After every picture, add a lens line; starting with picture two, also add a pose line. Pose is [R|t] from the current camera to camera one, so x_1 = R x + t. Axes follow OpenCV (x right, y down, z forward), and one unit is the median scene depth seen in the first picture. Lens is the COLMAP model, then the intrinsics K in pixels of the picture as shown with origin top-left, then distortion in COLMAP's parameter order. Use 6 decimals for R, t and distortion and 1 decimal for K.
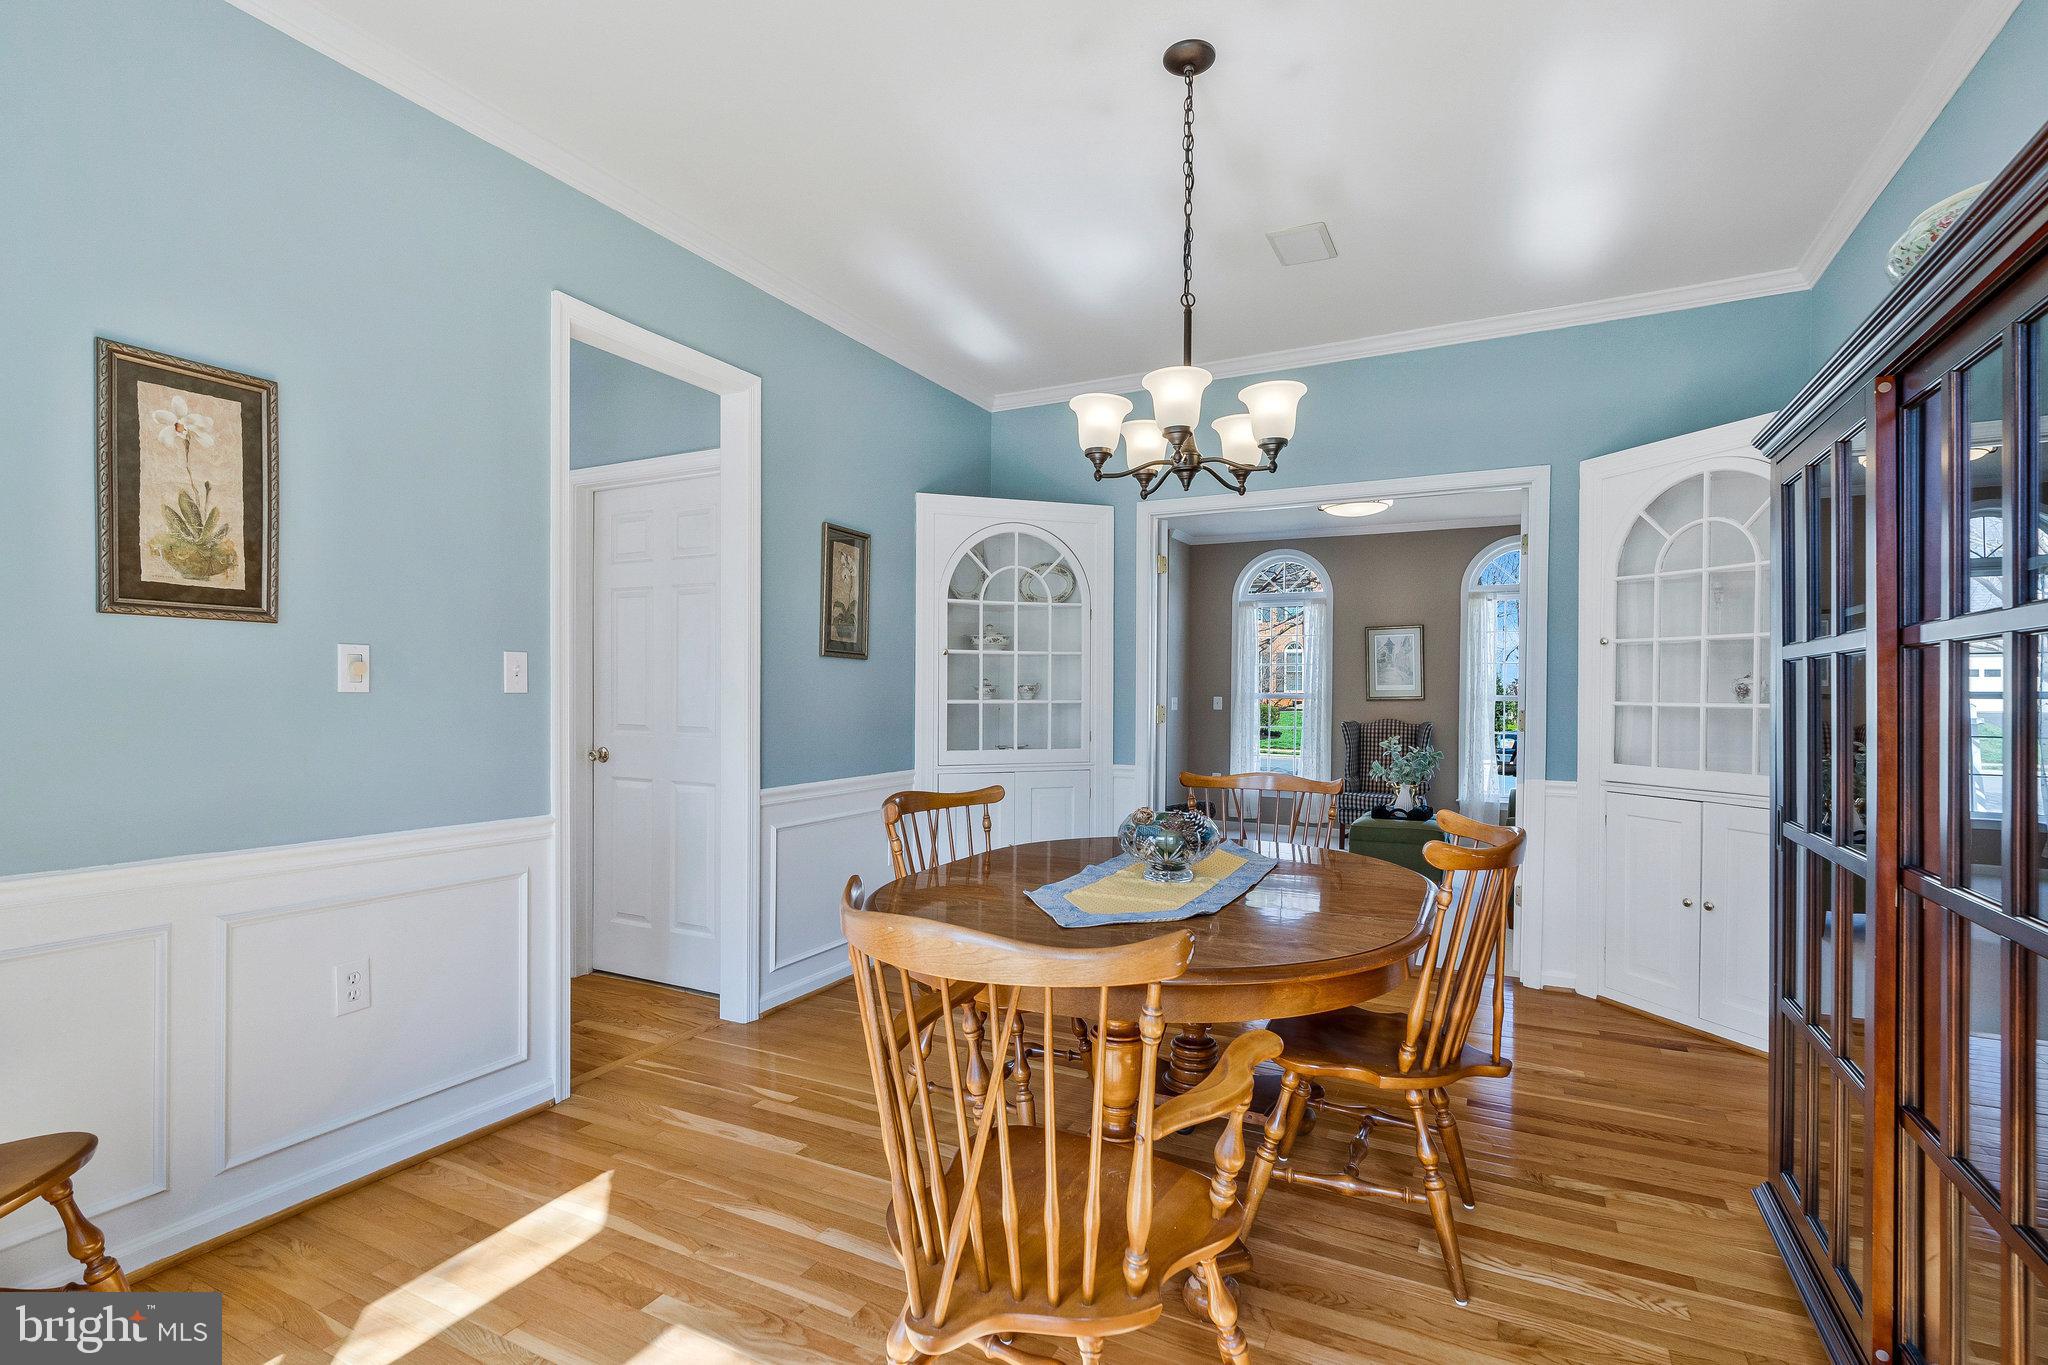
lens RADIAL K [[955.6, 0, 1025.3], [0, 955.6, 687.8], [0, 0, 1]] dist [-0.005439, 0.001293]
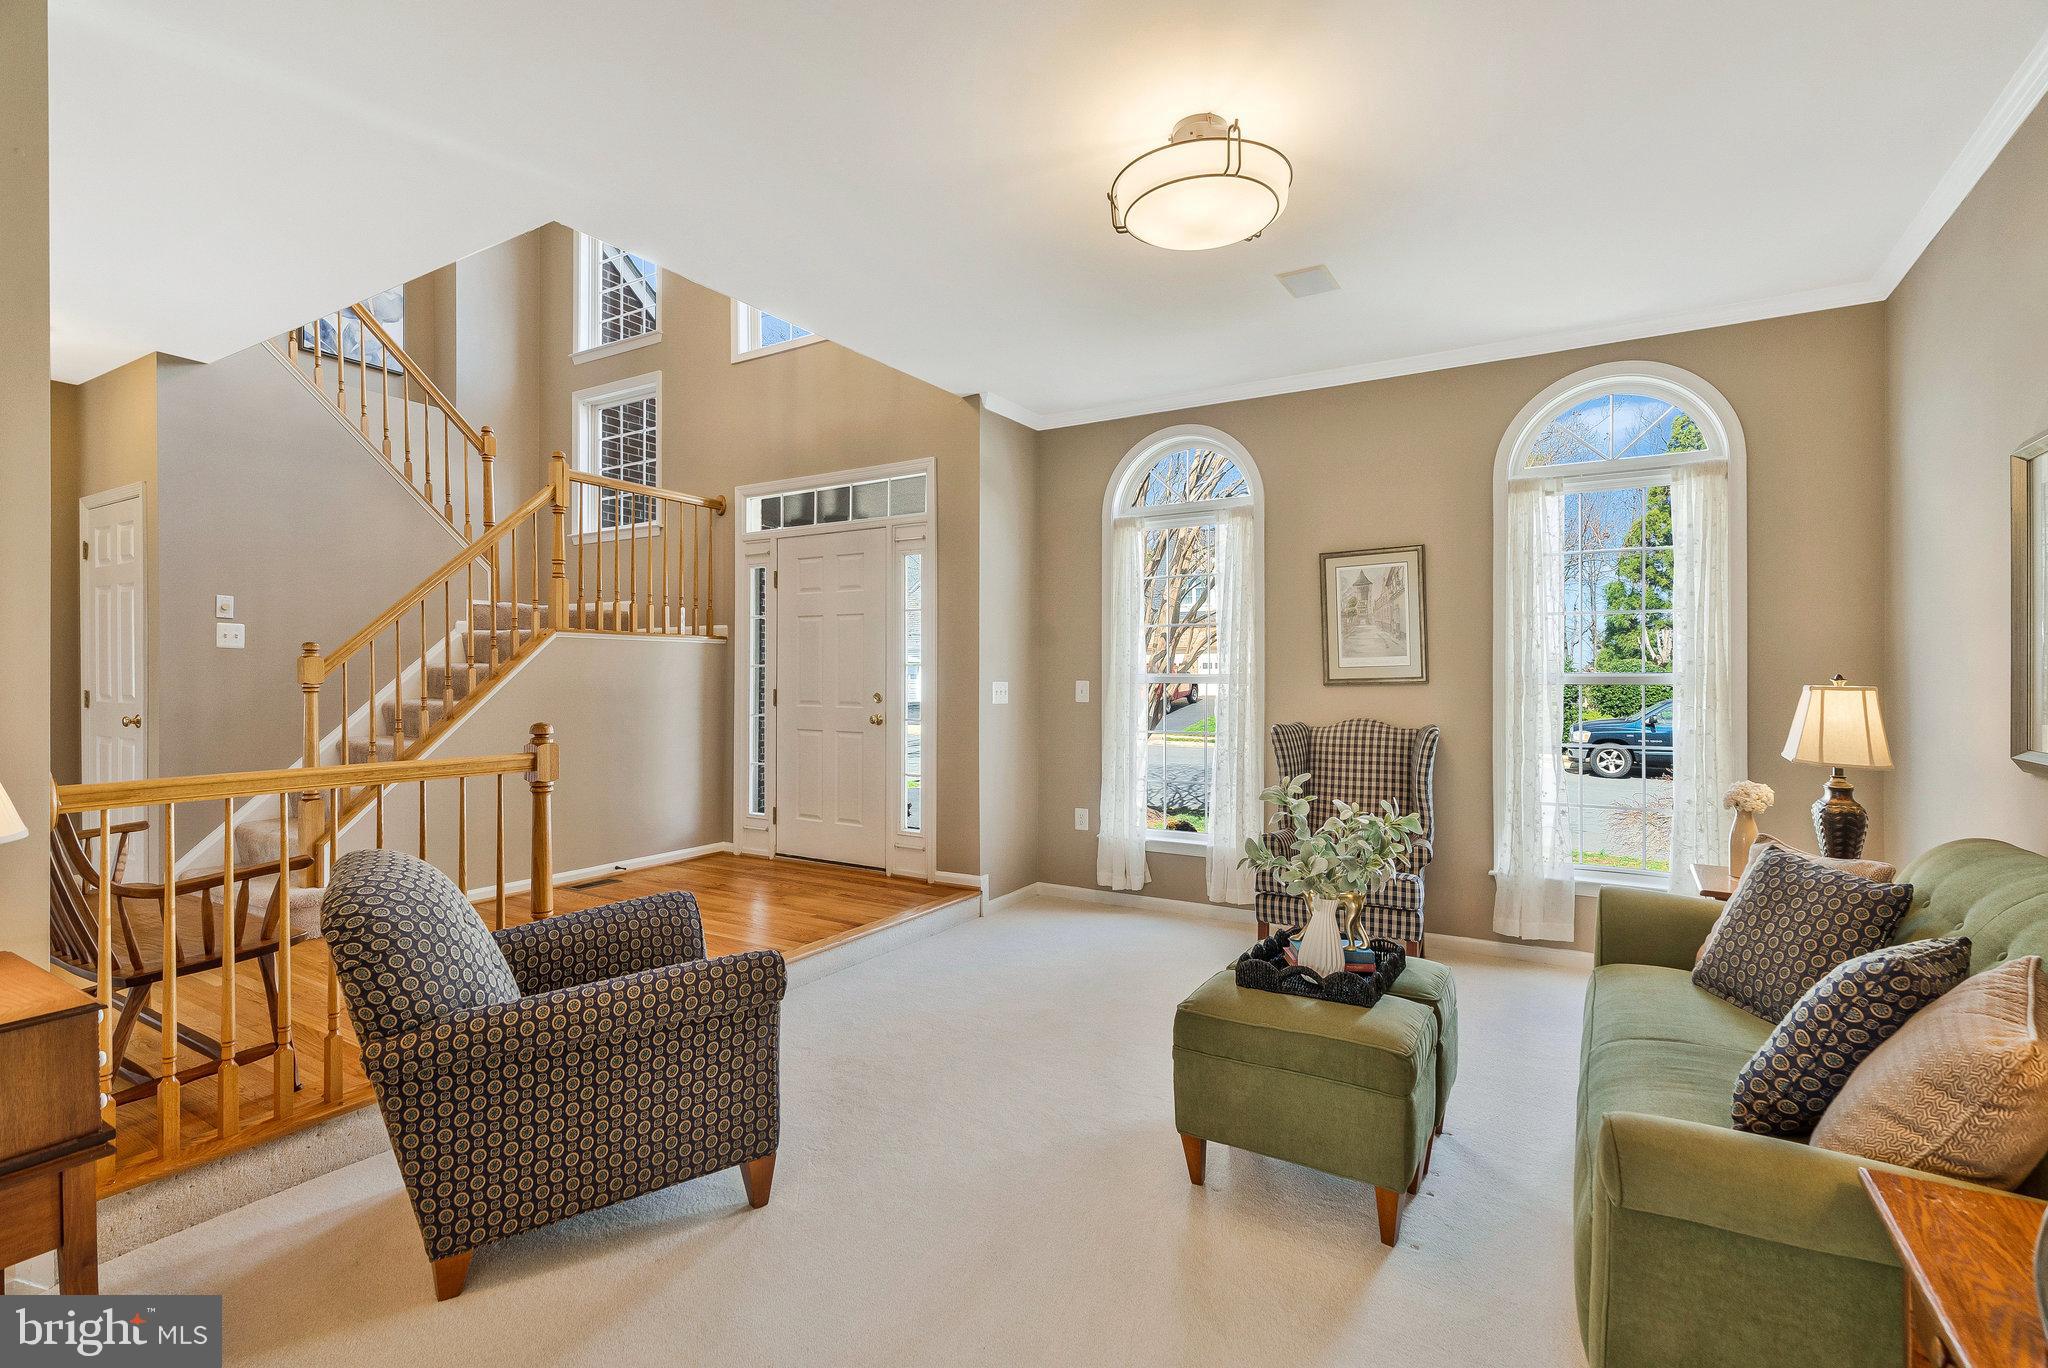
lens RADIAL K [[955.6, 0, 1026.1], [0, 955.6, 666.9], [0, 0, 1]] dist [-0.005439, 0.001293]
pose [[0.998334, -0.006608, -0.057321, 0.218366], [0.006141, 0.999946, -0.008325, 0.005943], [0.057373, 0.007959, 0.998321, 0.439752]]
